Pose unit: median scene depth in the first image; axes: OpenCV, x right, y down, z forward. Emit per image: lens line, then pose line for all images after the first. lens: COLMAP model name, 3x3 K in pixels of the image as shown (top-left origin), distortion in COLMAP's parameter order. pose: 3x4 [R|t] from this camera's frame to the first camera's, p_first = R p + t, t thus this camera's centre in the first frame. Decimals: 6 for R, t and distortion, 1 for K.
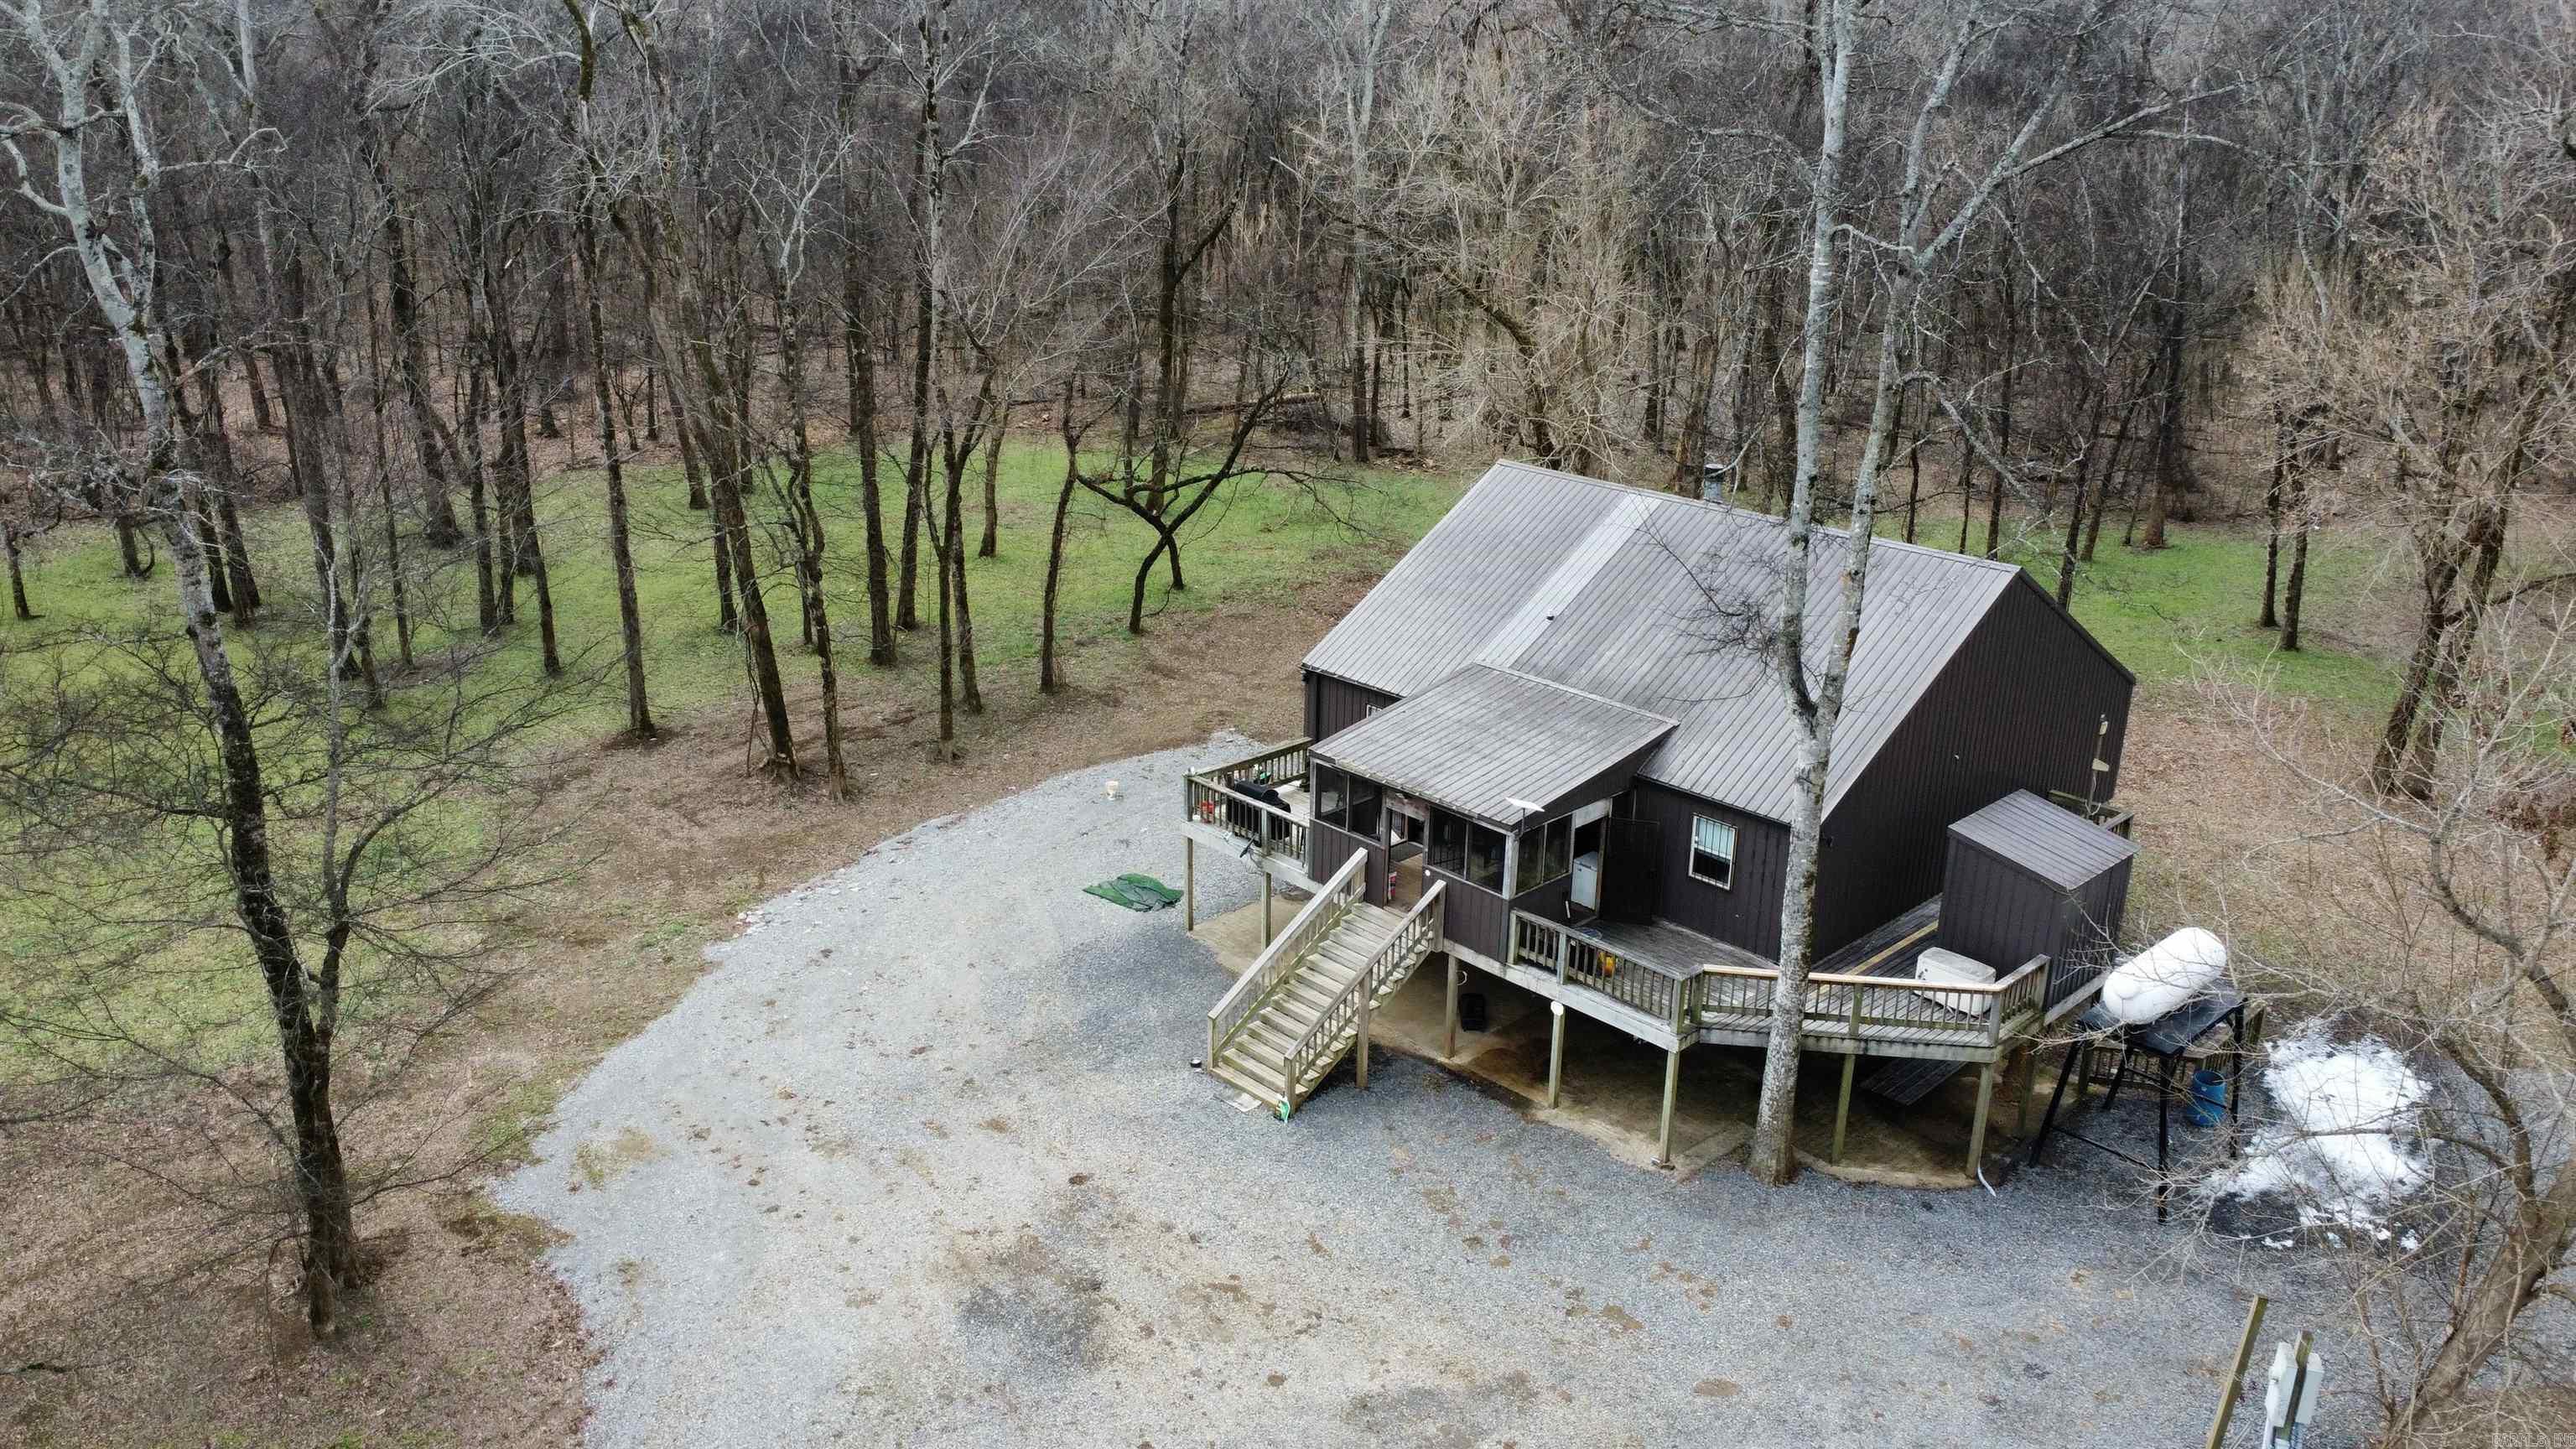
lens RADIAL K [[1941.3, 0, 1287.1], [0, 1941.3, 715.4], [0, 0, 1]] dist [-0.003077, -0.003251]
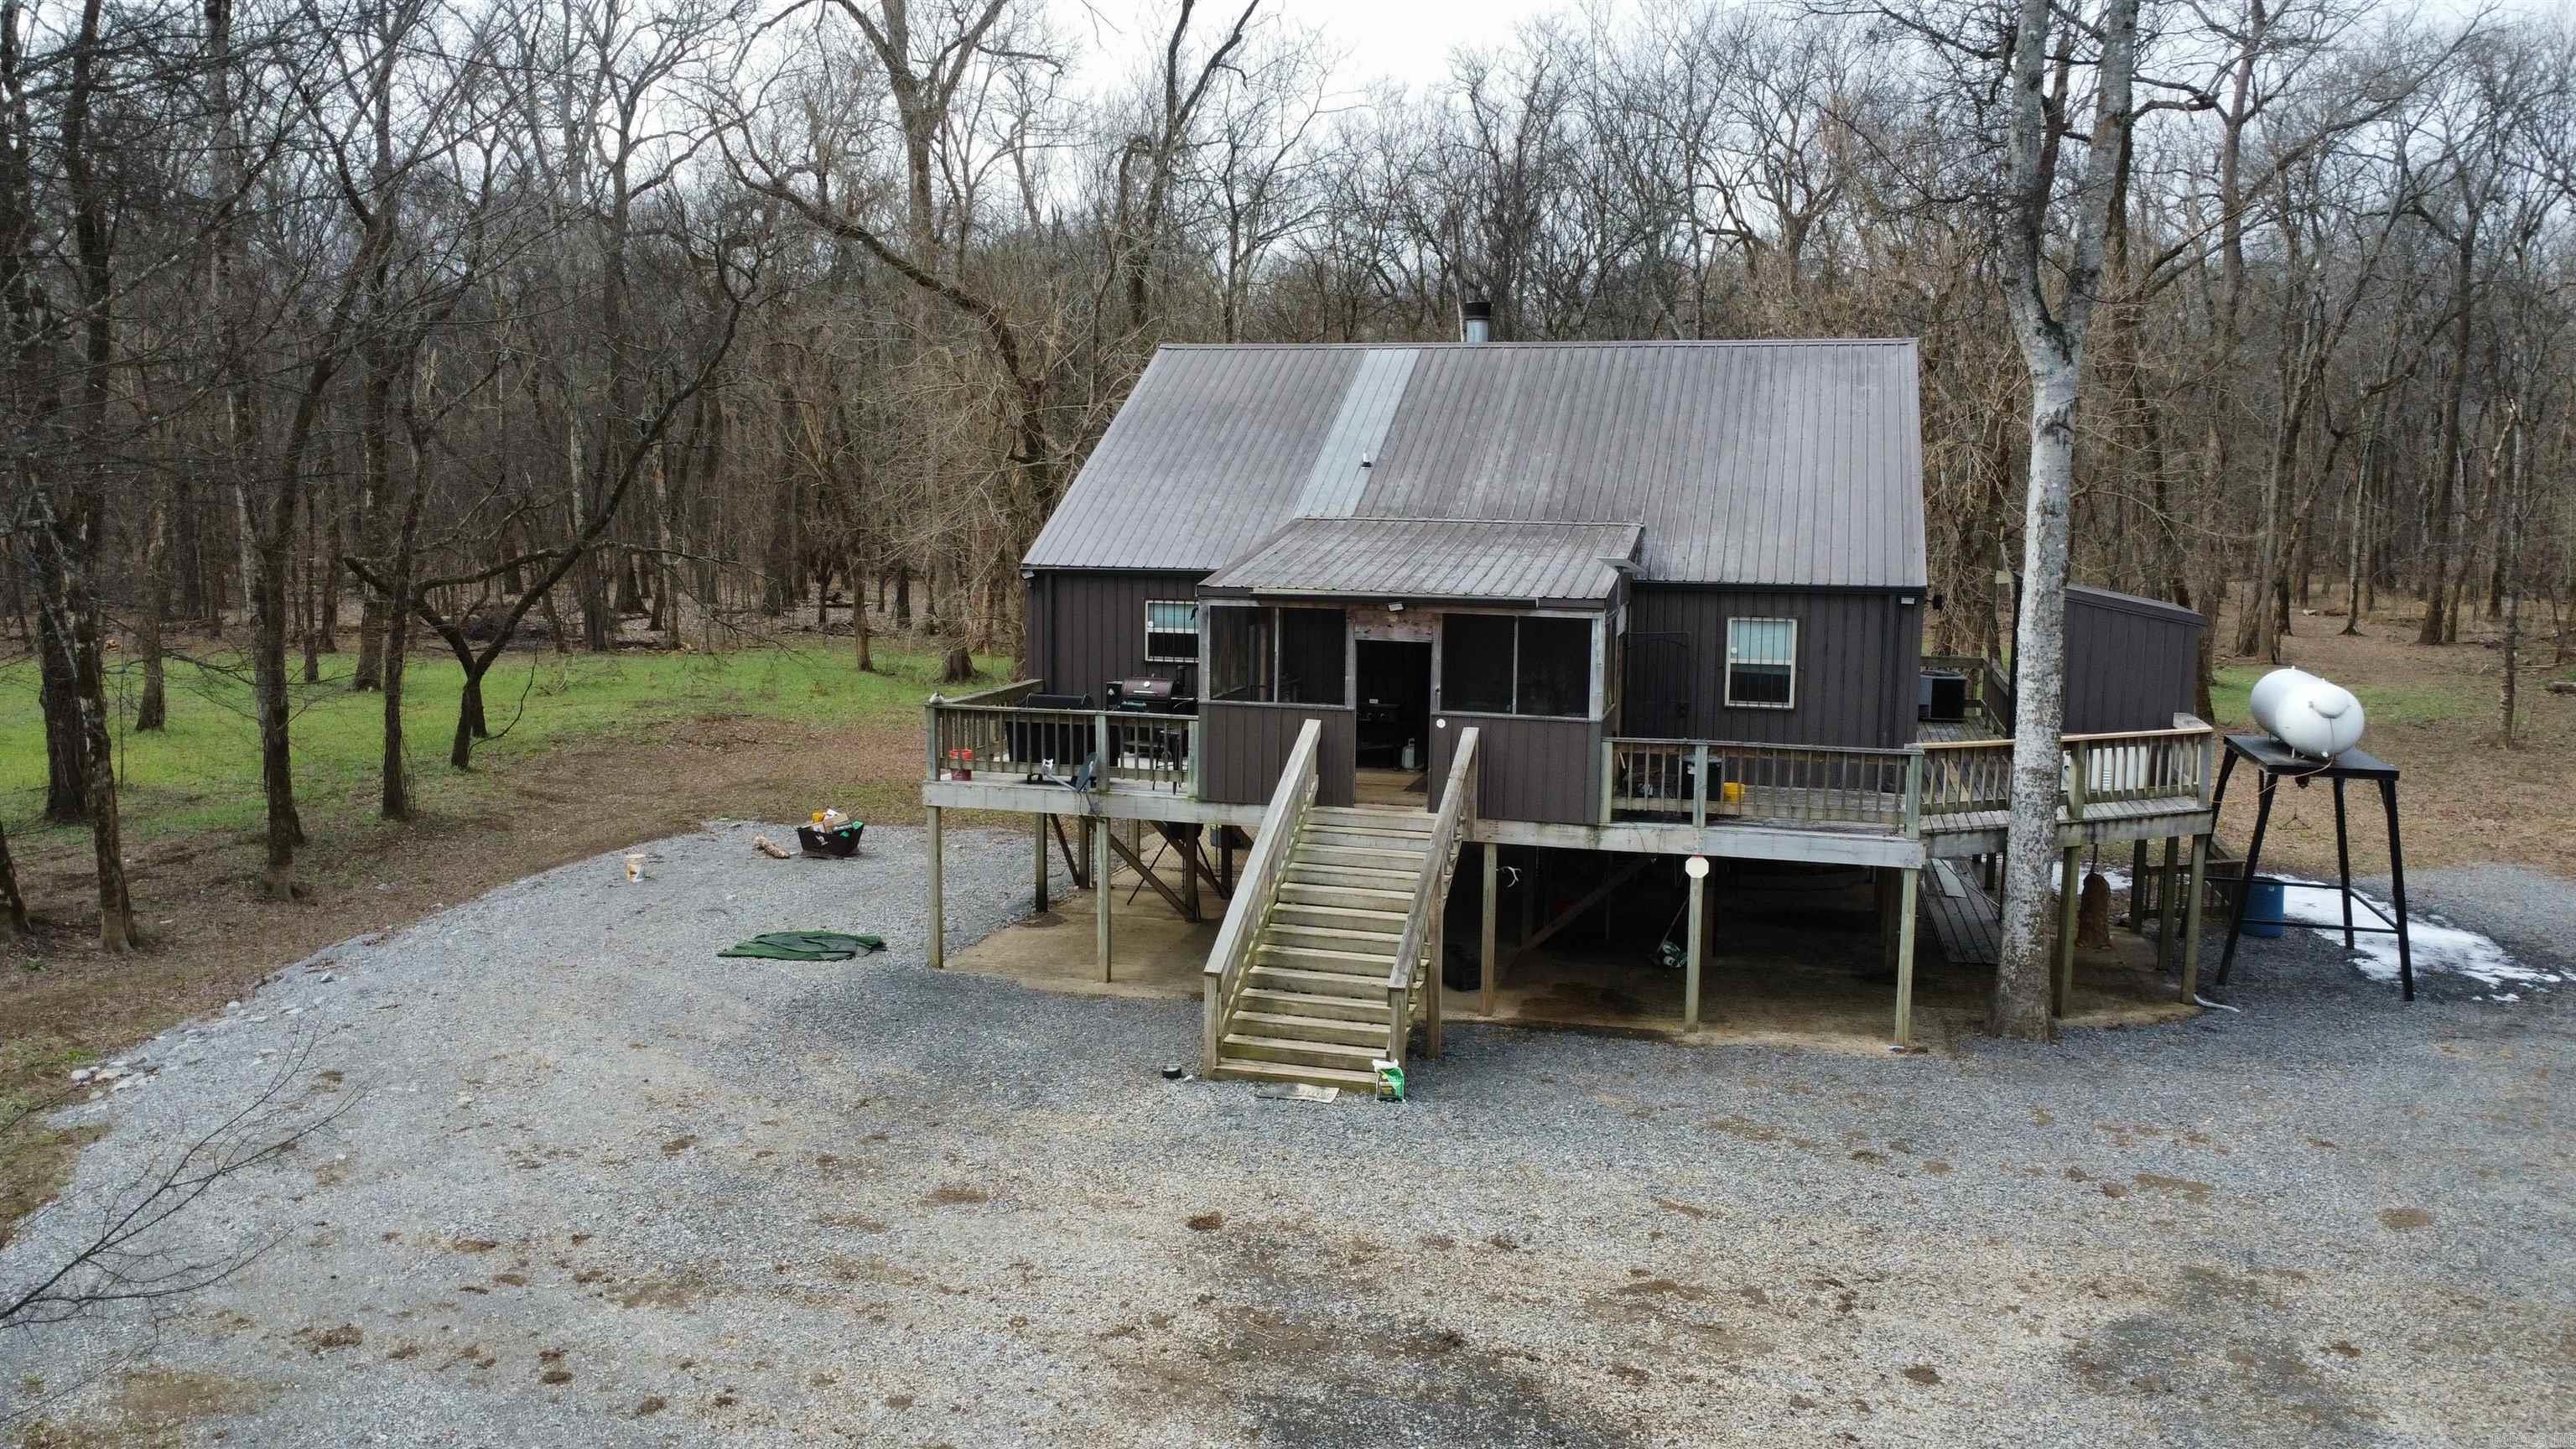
lens RADIAL K [[1941.3, 0, 1292.1], [0, 1941.3, 735.4], [0, 0, 1]] dist [-0.003077, -0.003251]
pose [[0.860530, -0.079205, 0.503204, -0.312163], [0.173130, 0.974509, -0.142680, 0.175669], [-0.479076, 0.209900, 0.852308, 0.479931]]
